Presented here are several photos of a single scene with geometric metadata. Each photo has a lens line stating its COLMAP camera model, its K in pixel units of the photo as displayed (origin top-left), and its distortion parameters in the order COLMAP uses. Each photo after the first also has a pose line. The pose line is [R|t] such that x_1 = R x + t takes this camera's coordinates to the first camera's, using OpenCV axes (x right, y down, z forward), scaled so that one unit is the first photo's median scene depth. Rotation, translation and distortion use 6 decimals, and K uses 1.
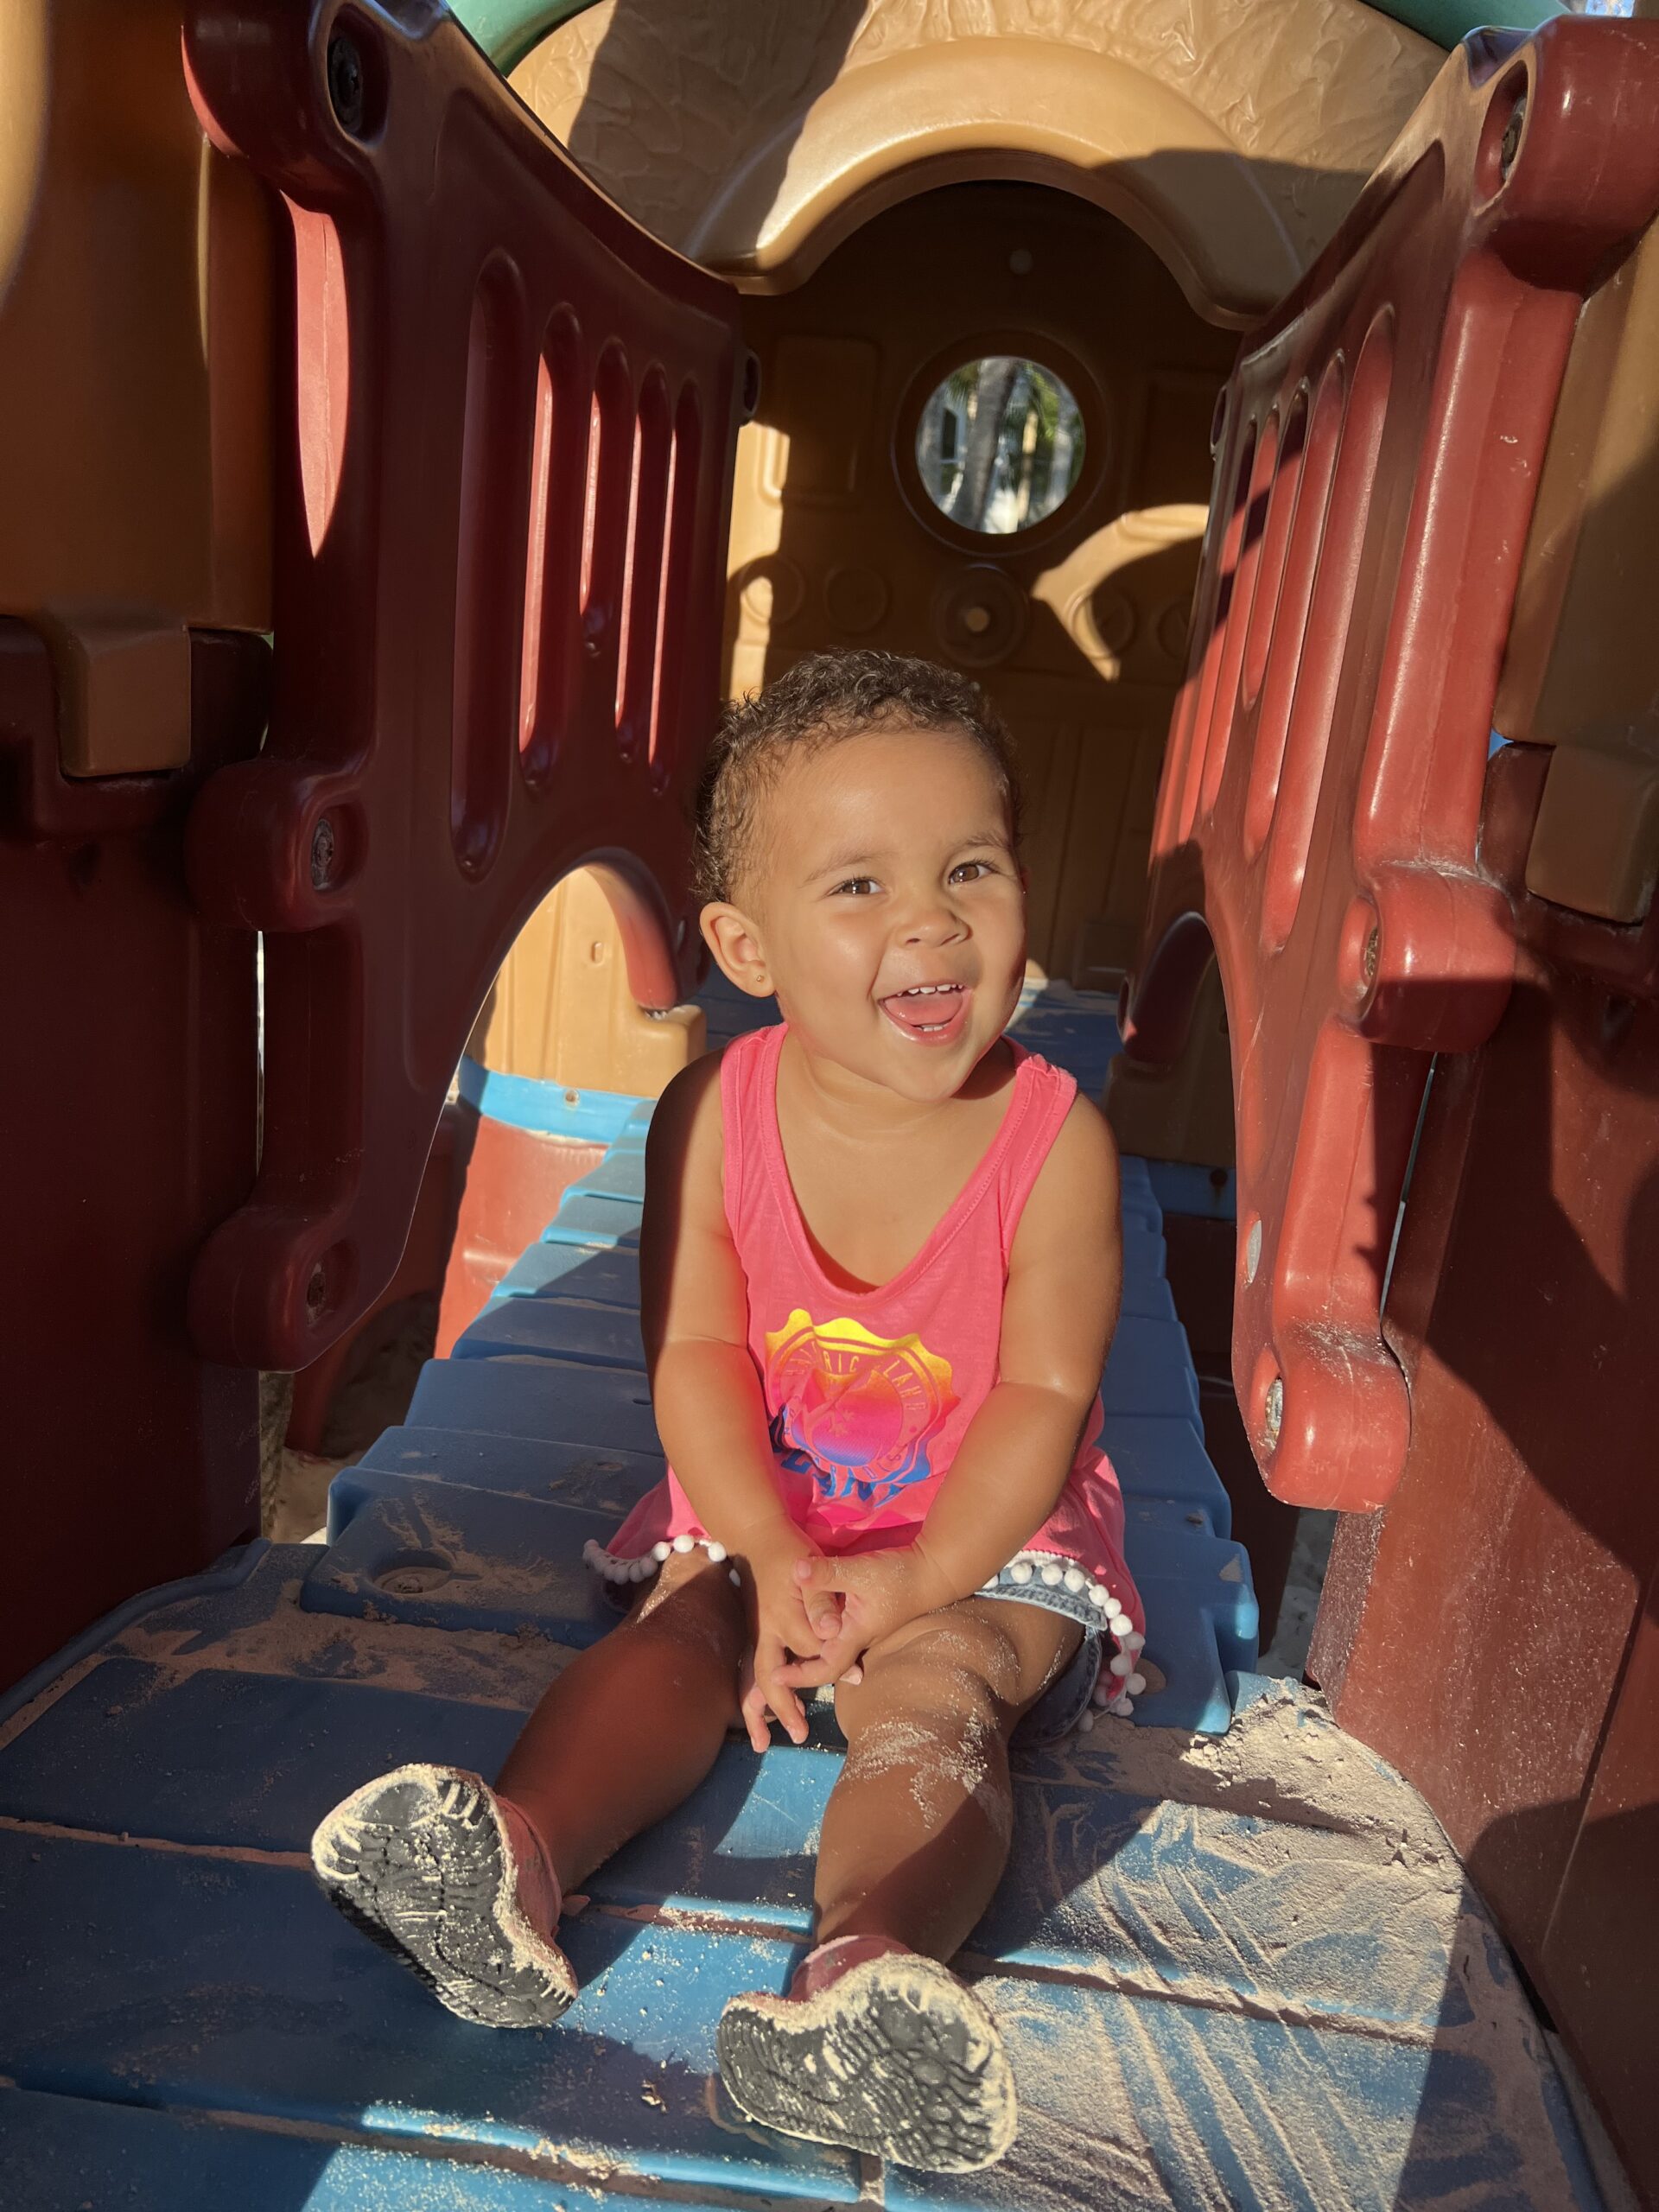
lens RADIAL K [[1653.0, 0, 832.1], [0, 1653.0, 1108.7], [0, 0, 1]] dist [0.000783, -0.001024]
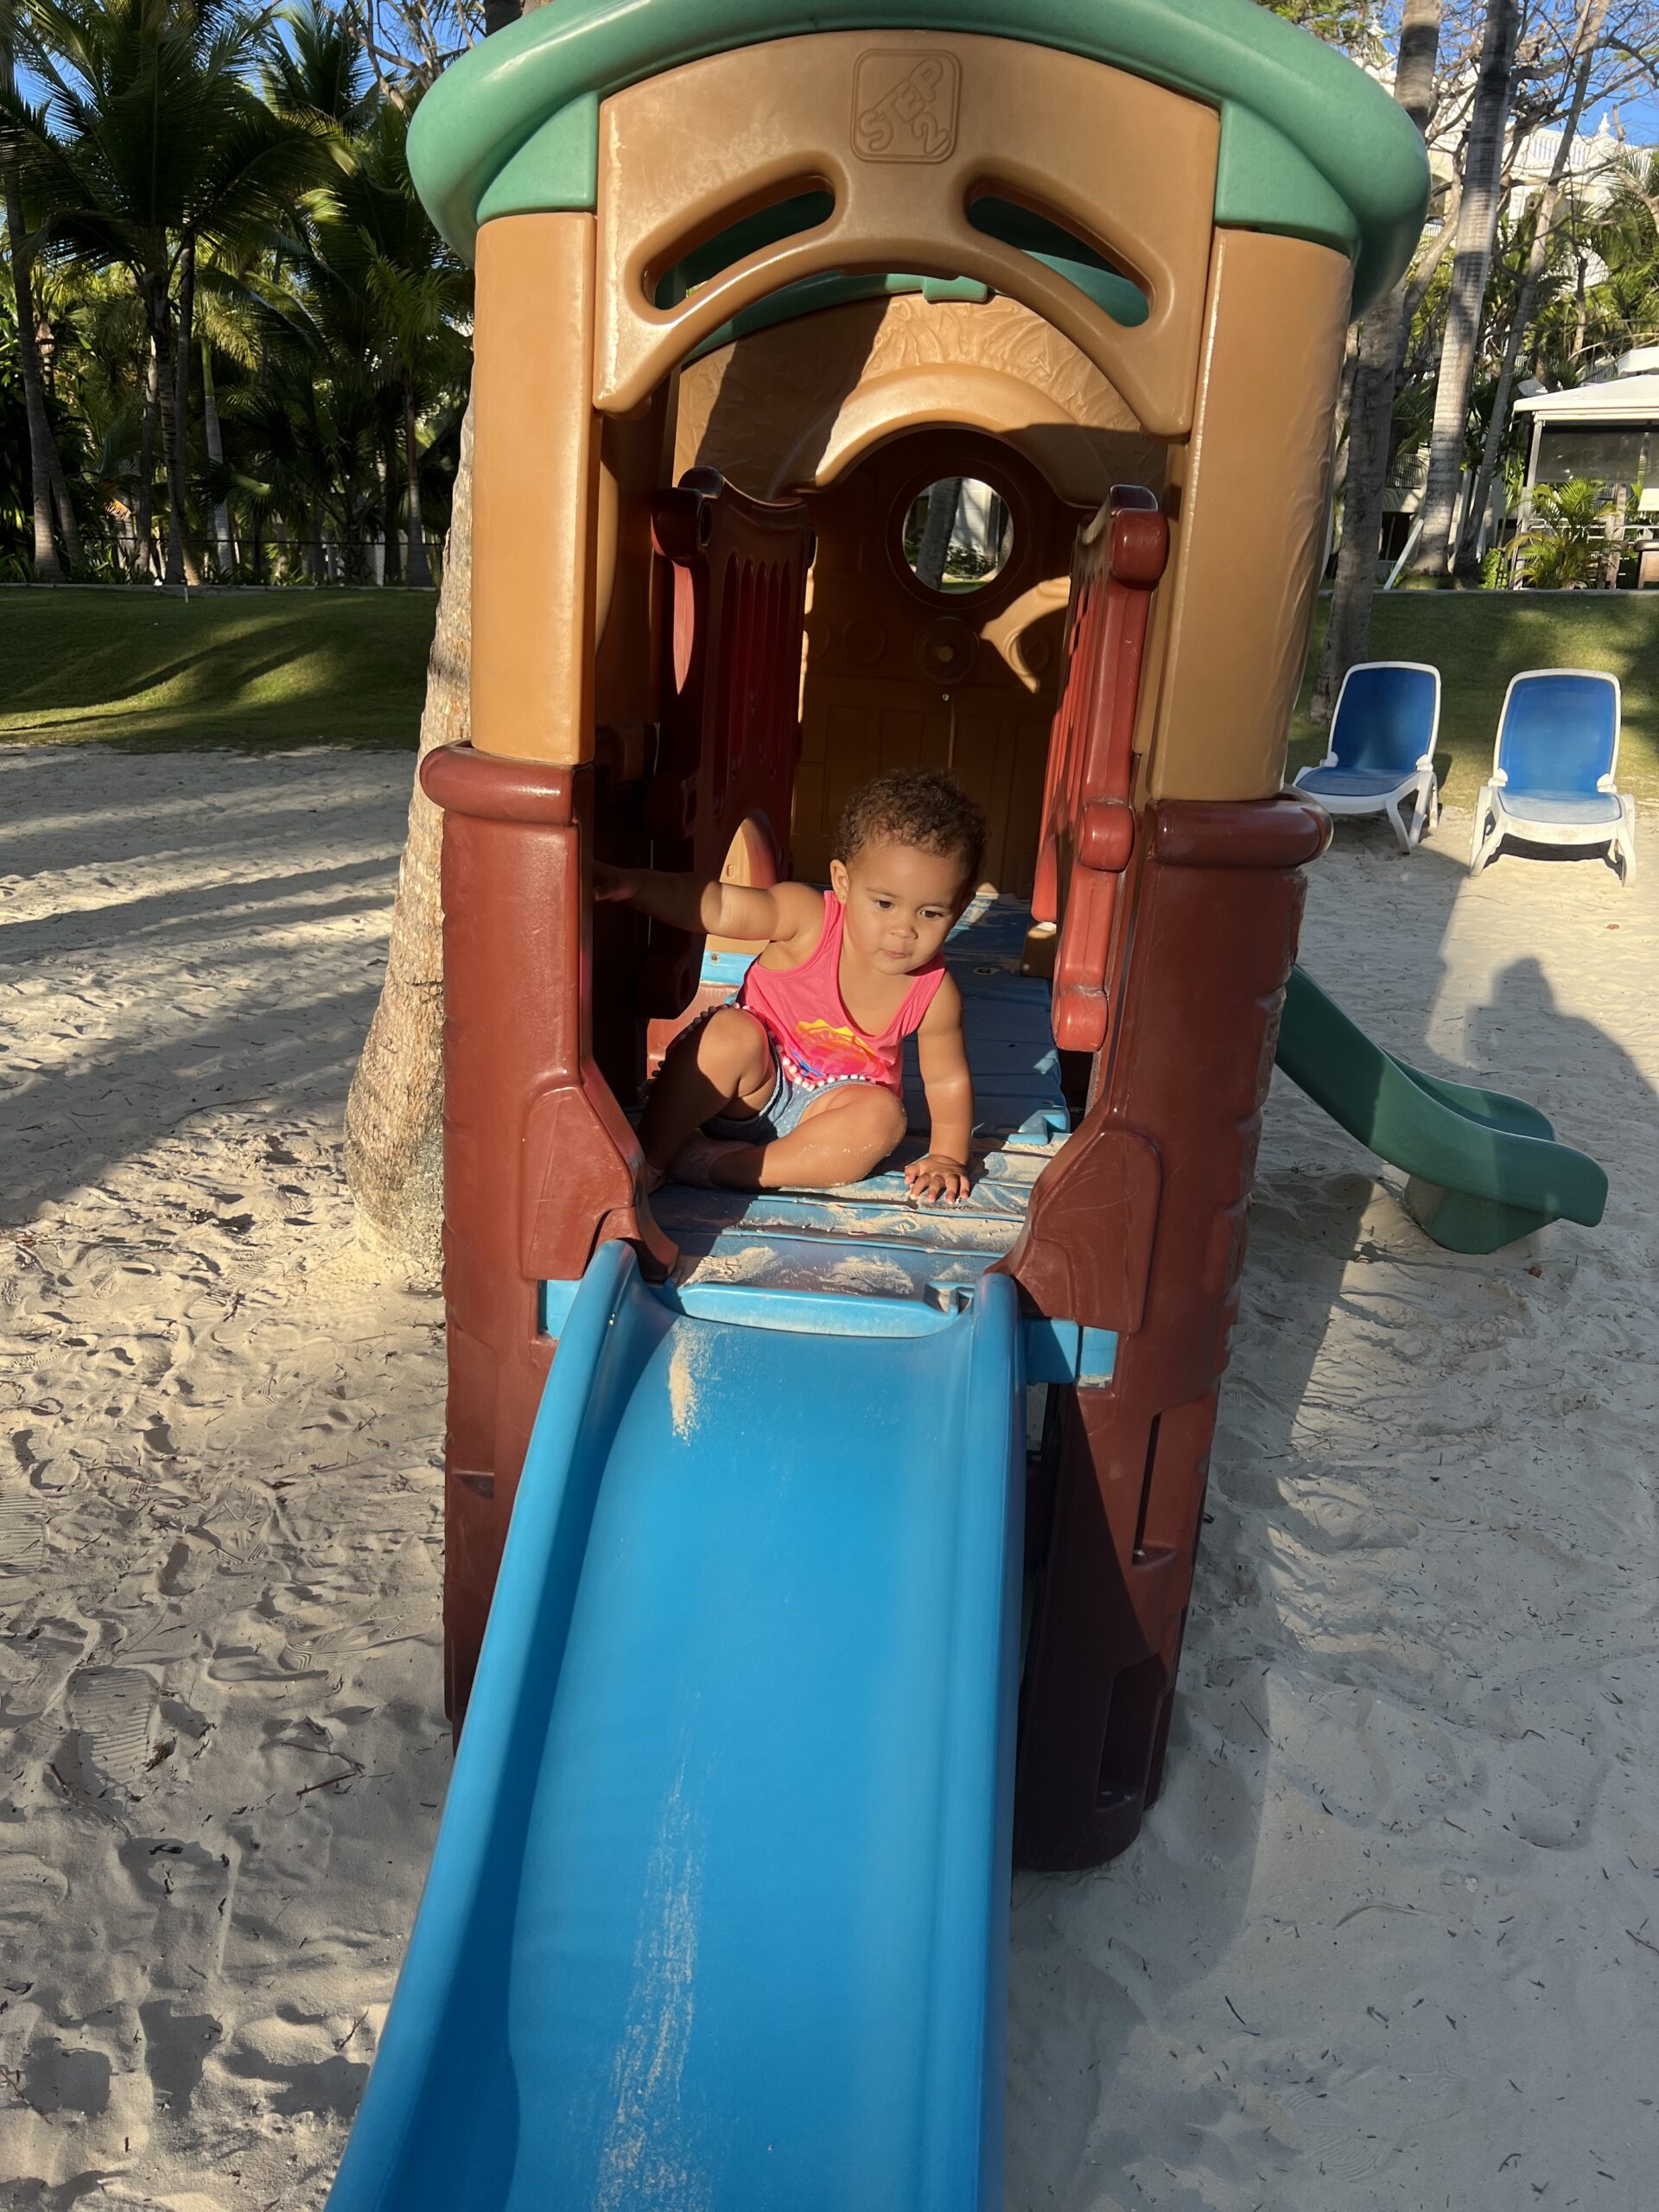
lens RADIAL K [[1653.0, 0, 825.1], [0, 1653.0, 1108.1], [0, 0, 1]] dist [0.000783, -0.001024]
pose [[0.999656, -0.026209, -0.000629, -0.053266], [0.026216, 0.999508, 0.017195, 0.151399], [0.000178, -0.017205, 0.999852, -0.867669]]
